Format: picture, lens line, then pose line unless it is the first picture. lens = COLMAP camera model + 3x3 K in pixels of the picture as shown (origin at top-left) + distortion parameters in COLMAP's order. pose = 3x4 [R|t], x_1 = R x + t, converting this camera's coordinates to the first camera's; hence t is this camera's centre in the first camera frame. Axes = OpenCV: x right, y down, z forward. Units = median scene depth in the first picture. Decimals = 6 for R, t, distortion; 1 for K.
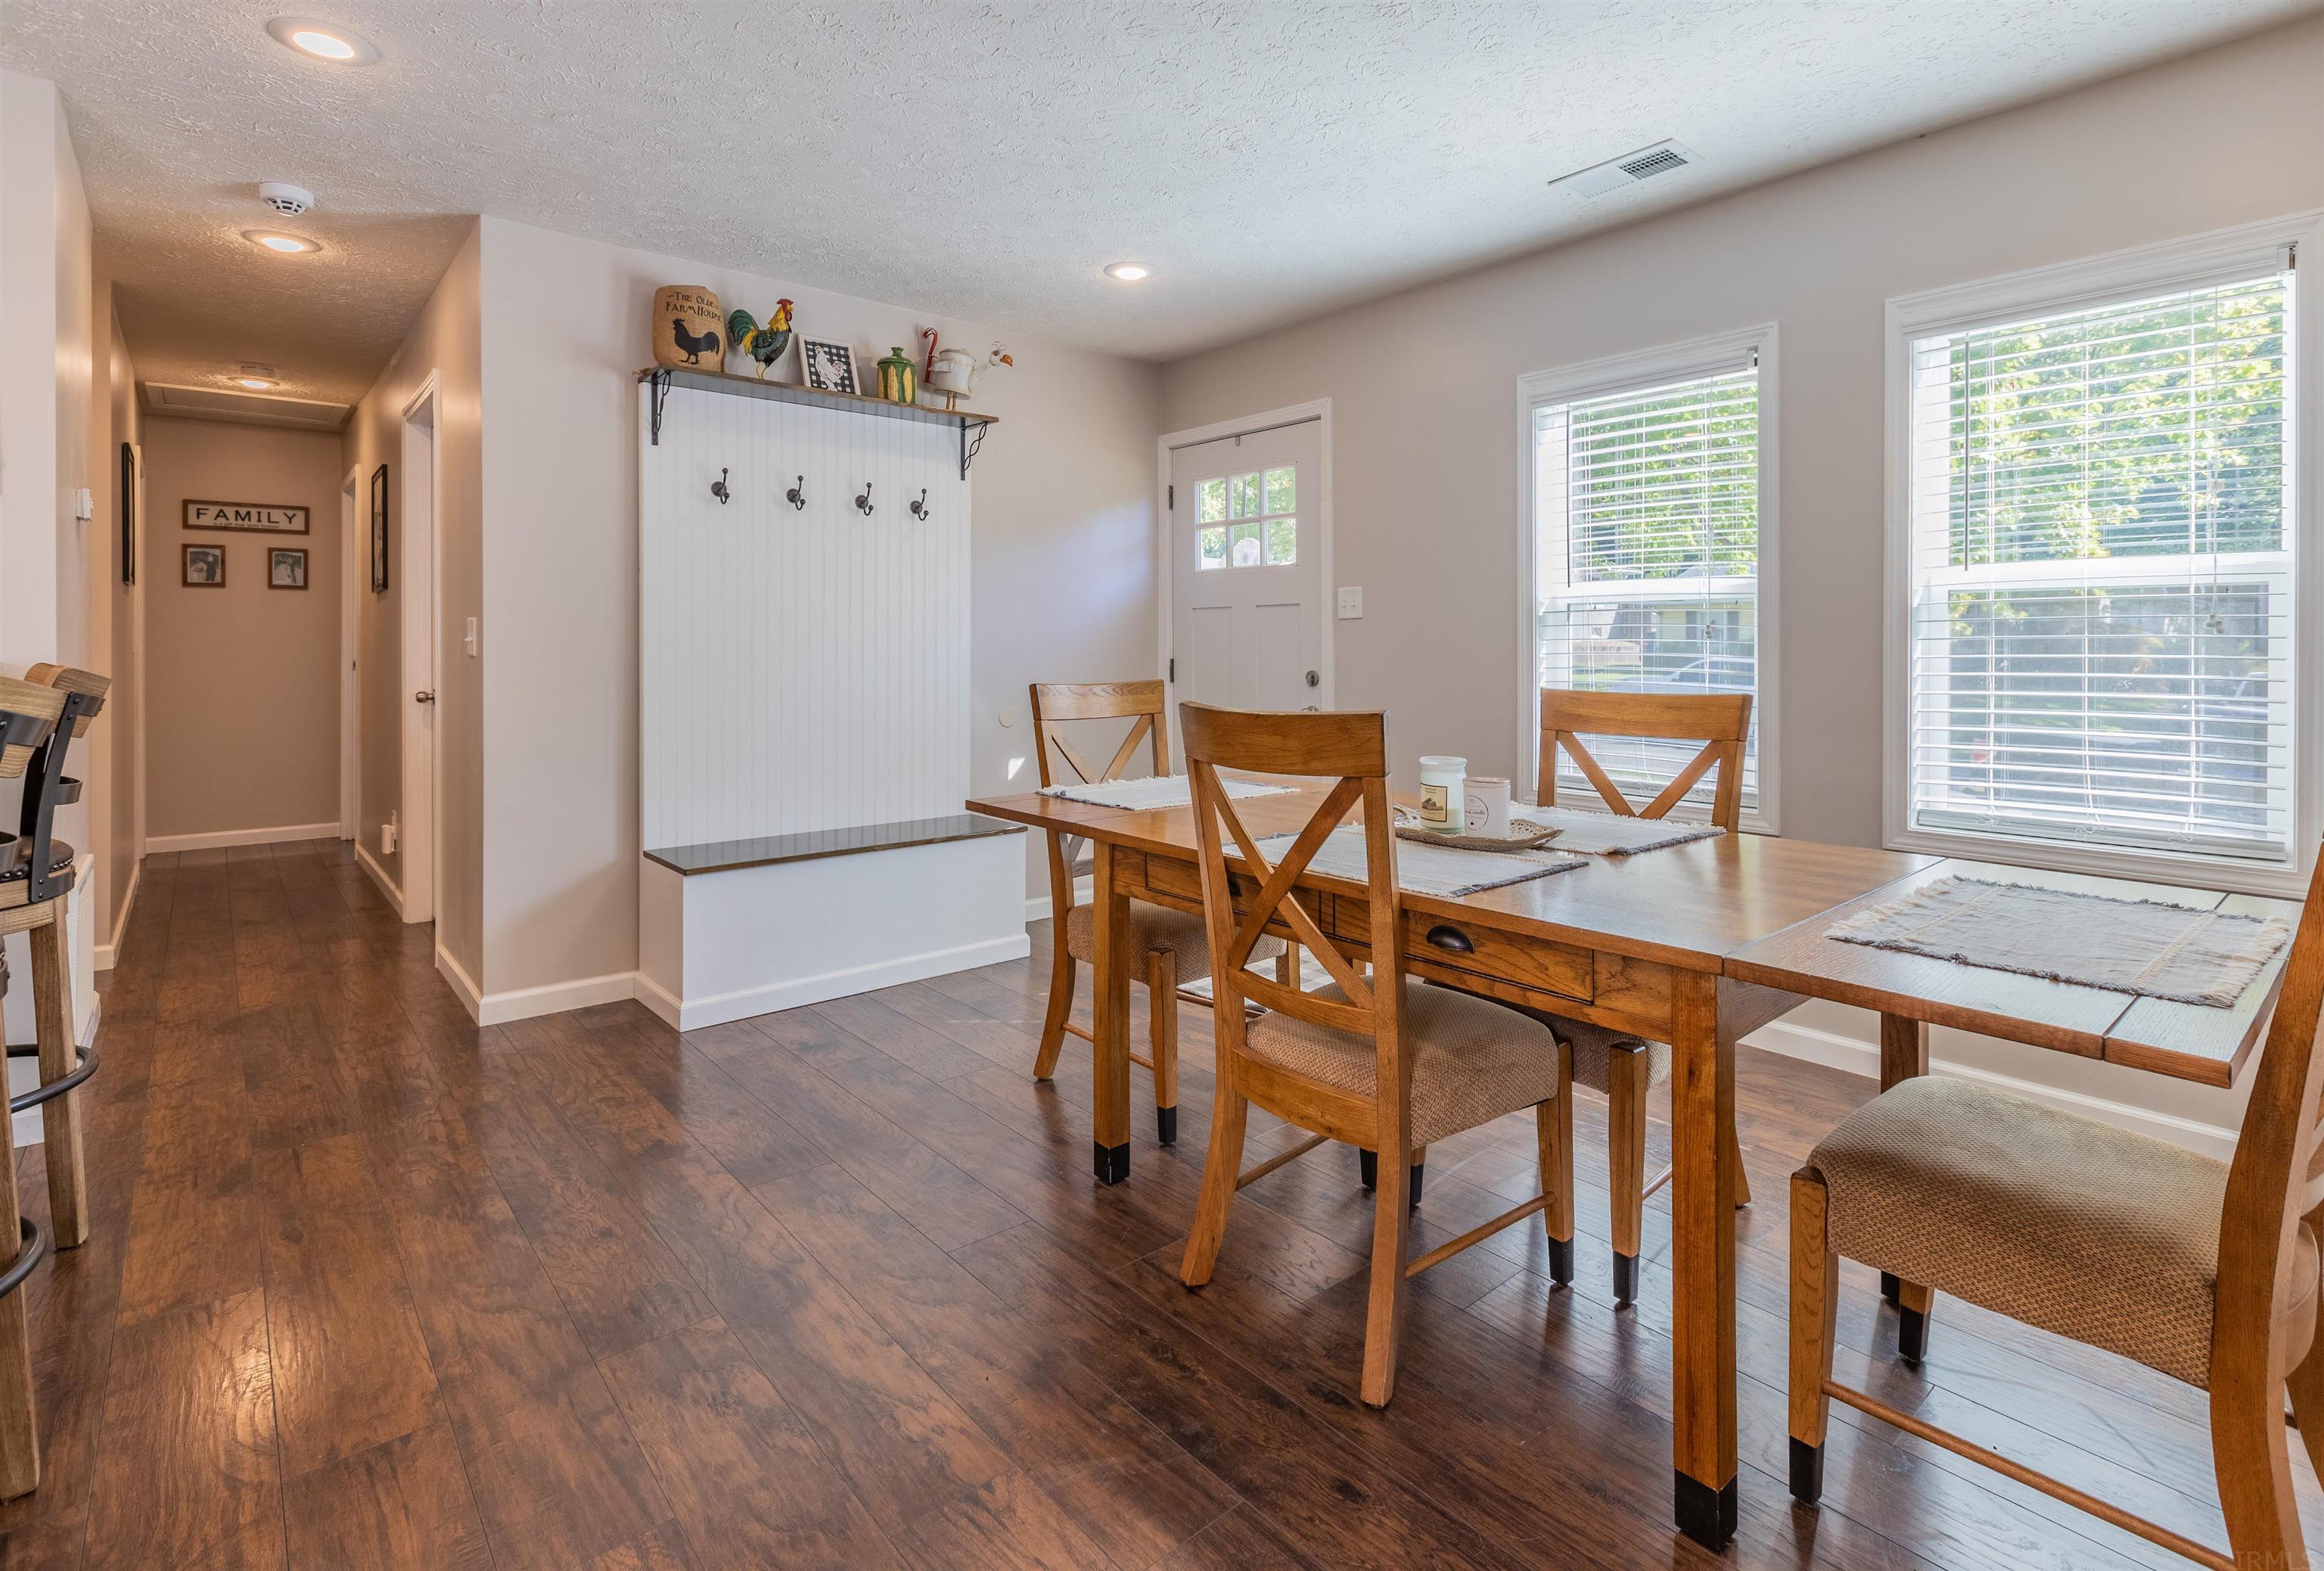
lens RADIAL K [[1121.9, 0, 1167.6], [0, 1121.9, 651.3], [0, 0, 1]] dist [0.002720, 0.000122]
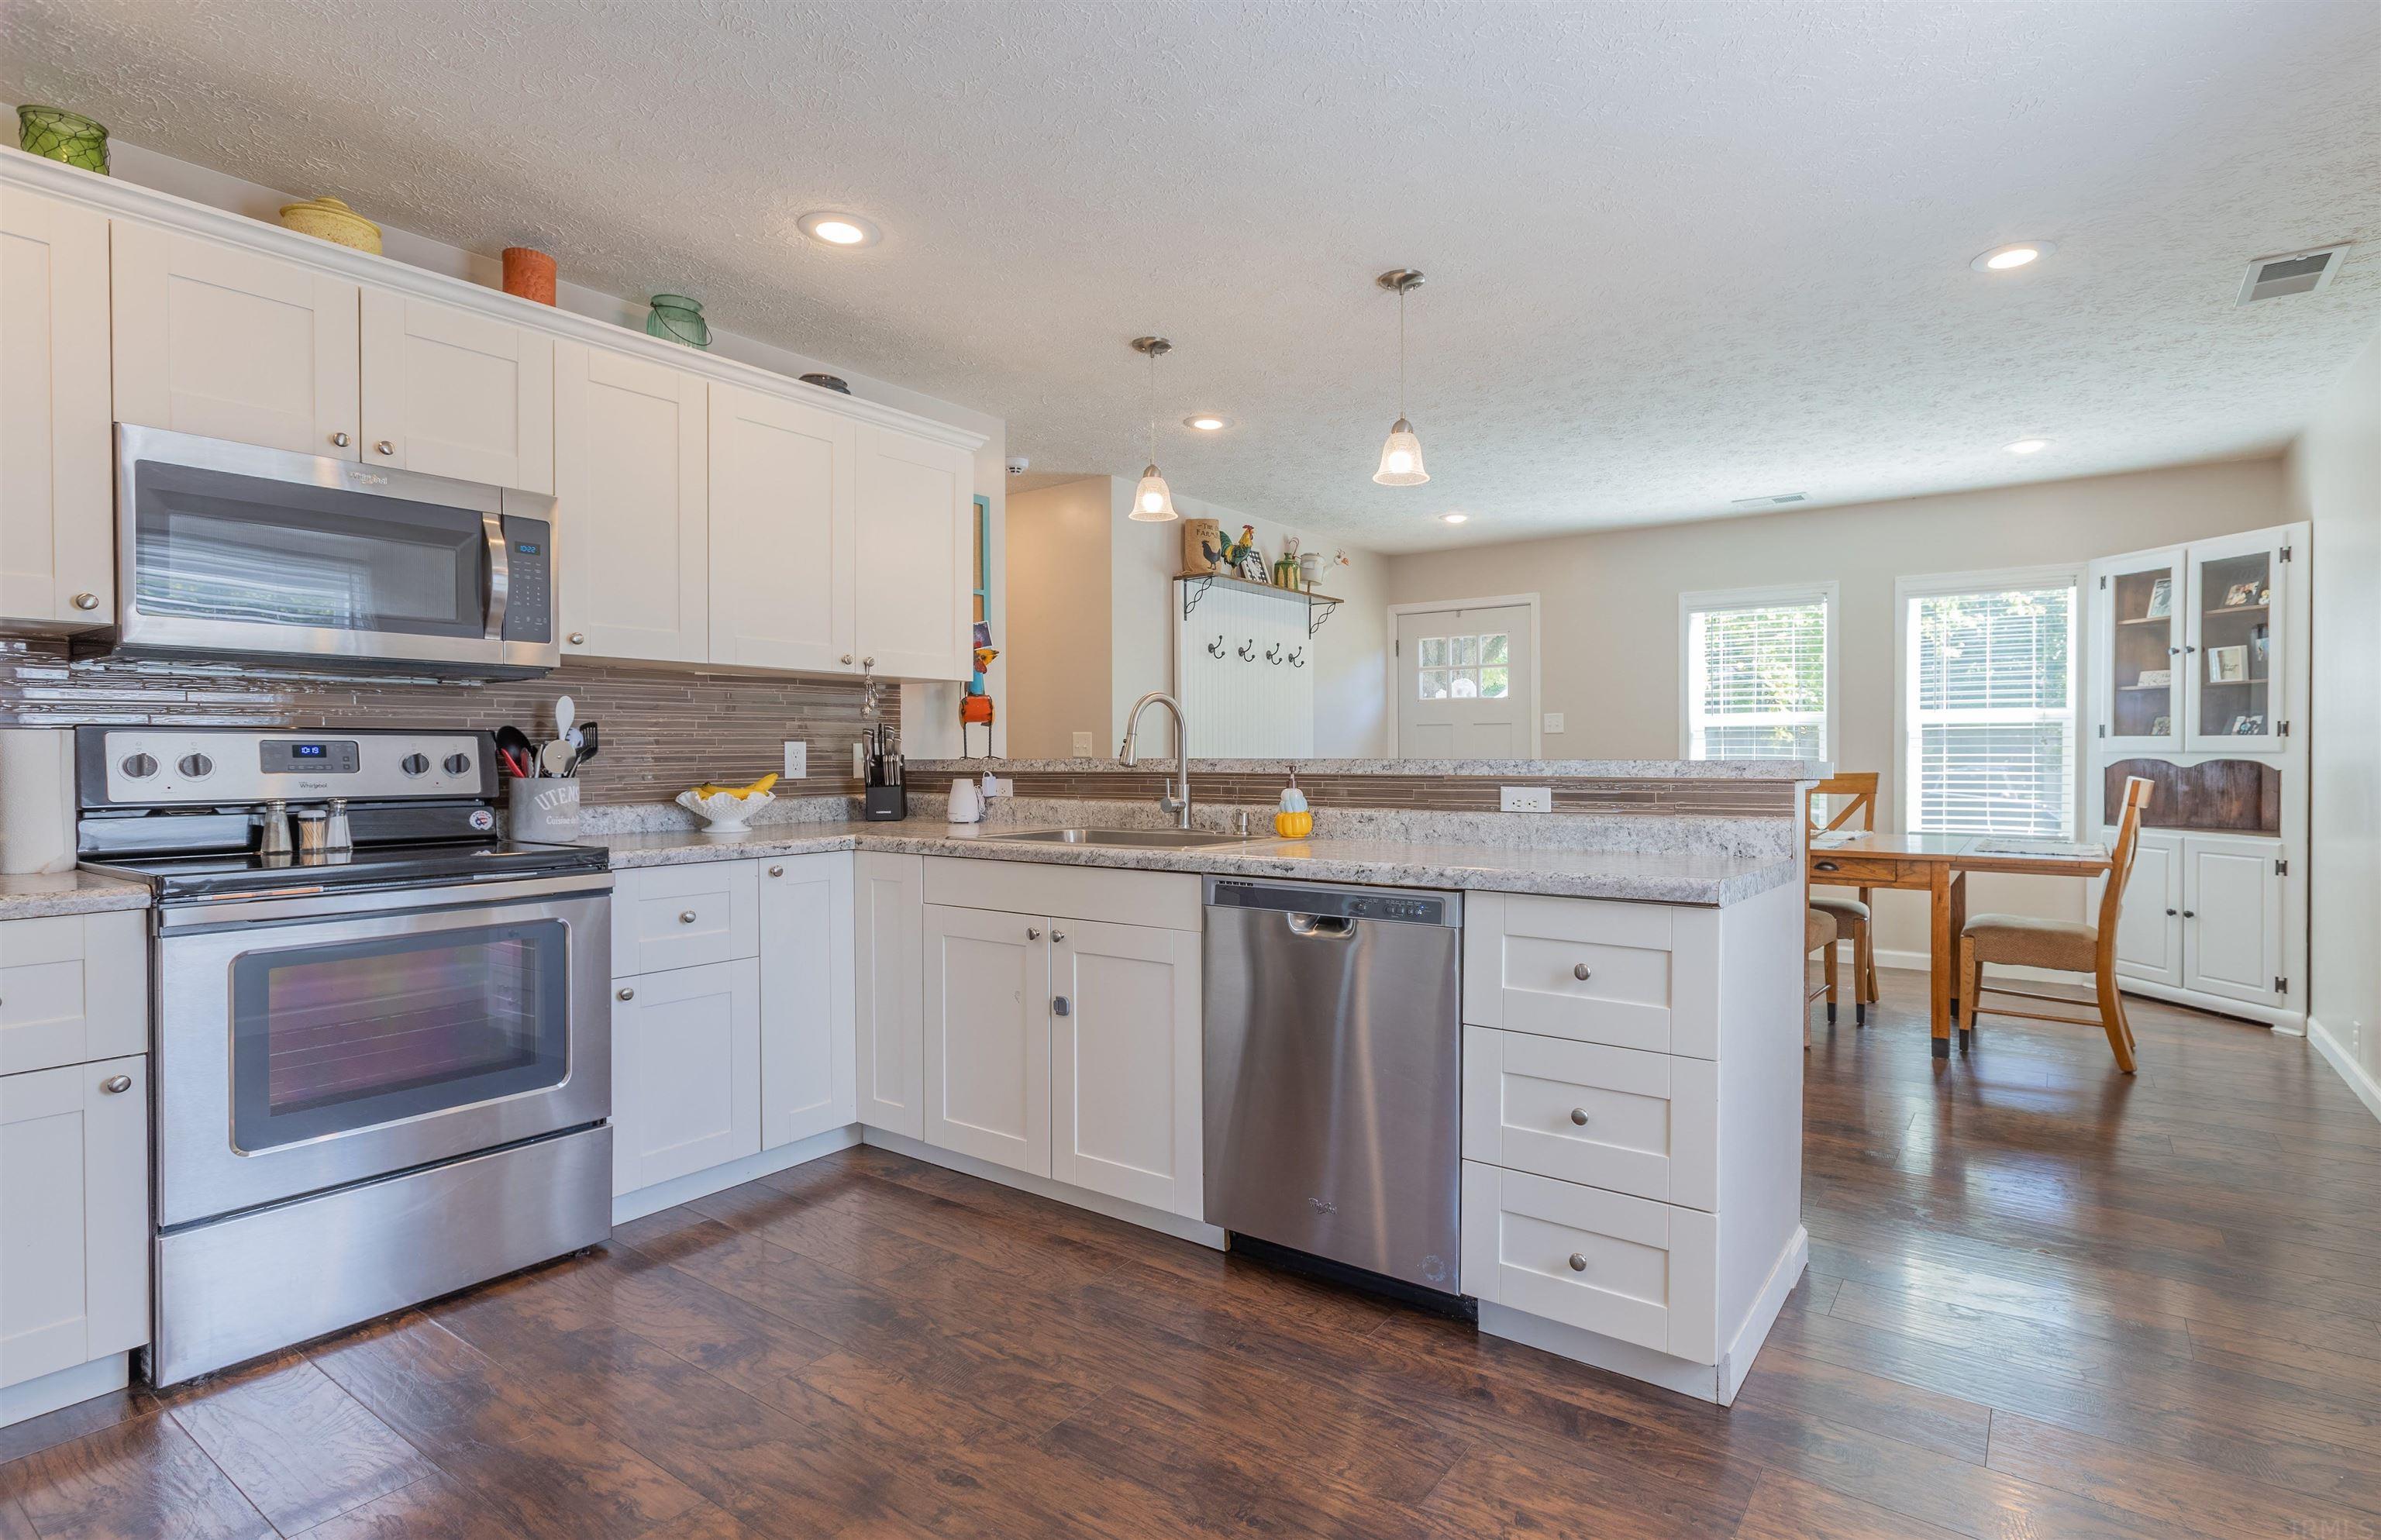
lens RADIAL K [[1184.6, 0, 1190.5], [0, 1184.6, 770.0], [0, 0, 1]] dist [-0.000363, 0.000216]
pose [[0.974047, -0.003445, 0.226319, -0.789267], [0.000547, 0.999917, 0.012863, 0.002089], [-0.226344, -0.012405, 0.973968, -0.573483]]
